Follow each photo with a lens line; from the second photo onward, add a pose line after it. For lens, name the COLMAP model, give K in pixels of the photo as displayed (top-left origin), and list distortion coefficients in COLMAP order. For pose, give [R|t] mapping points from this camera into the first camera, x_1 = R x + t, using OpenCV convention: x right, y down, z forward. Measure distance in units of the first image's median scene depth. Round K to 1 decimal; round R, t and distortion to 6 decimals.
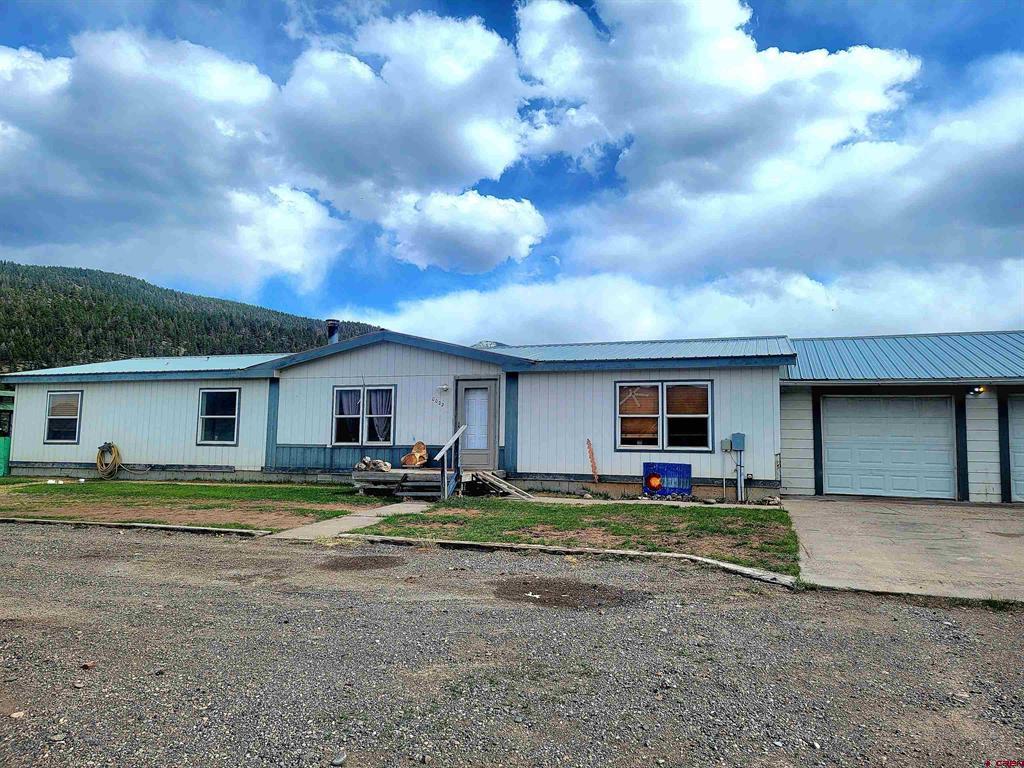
lens RADIAL K [[705.6, 0, 514.5], [0, 705.6, 380.9], [0, 0, 1]] dist [0.053747, -0.027013]
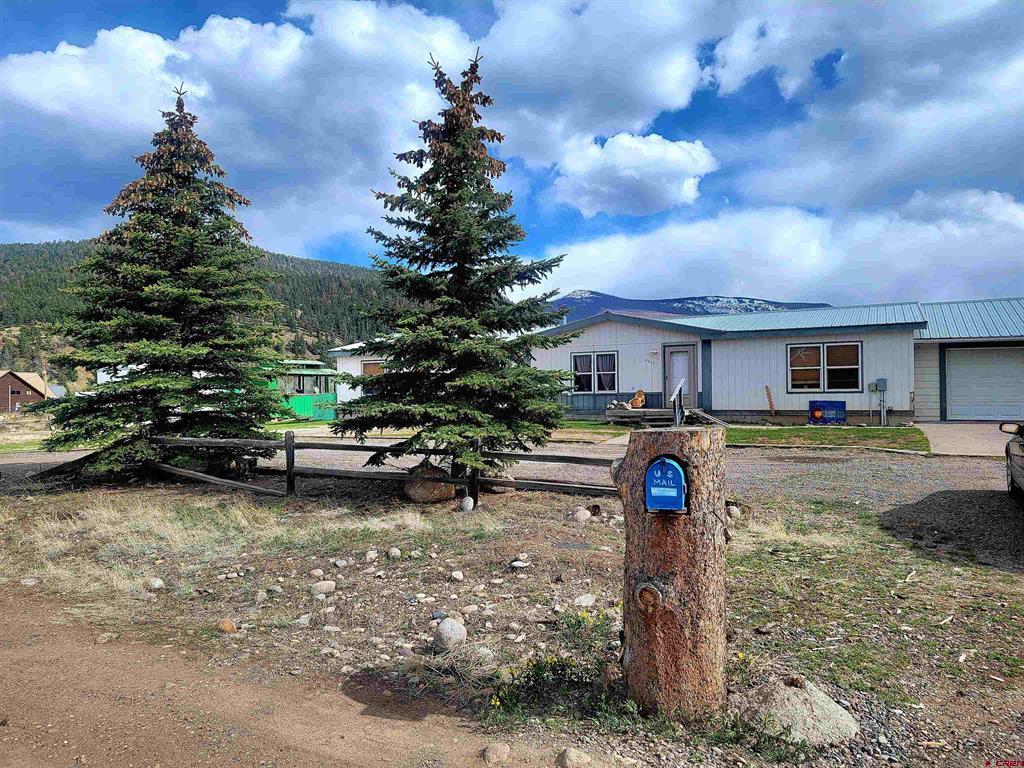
lens RADIAL K [[705.6, 0, 502.6], [0, 705.6, 385.1], [0, 0, 1]] dist [0.053747, -0.027013]
pose [[0.988092, -0.024894, -0.151838, -0.187673], [0.036384, 0.996641, 0.073372, -0.039018], [0.149501, -0.078023, 0.985678, -0.452306]]
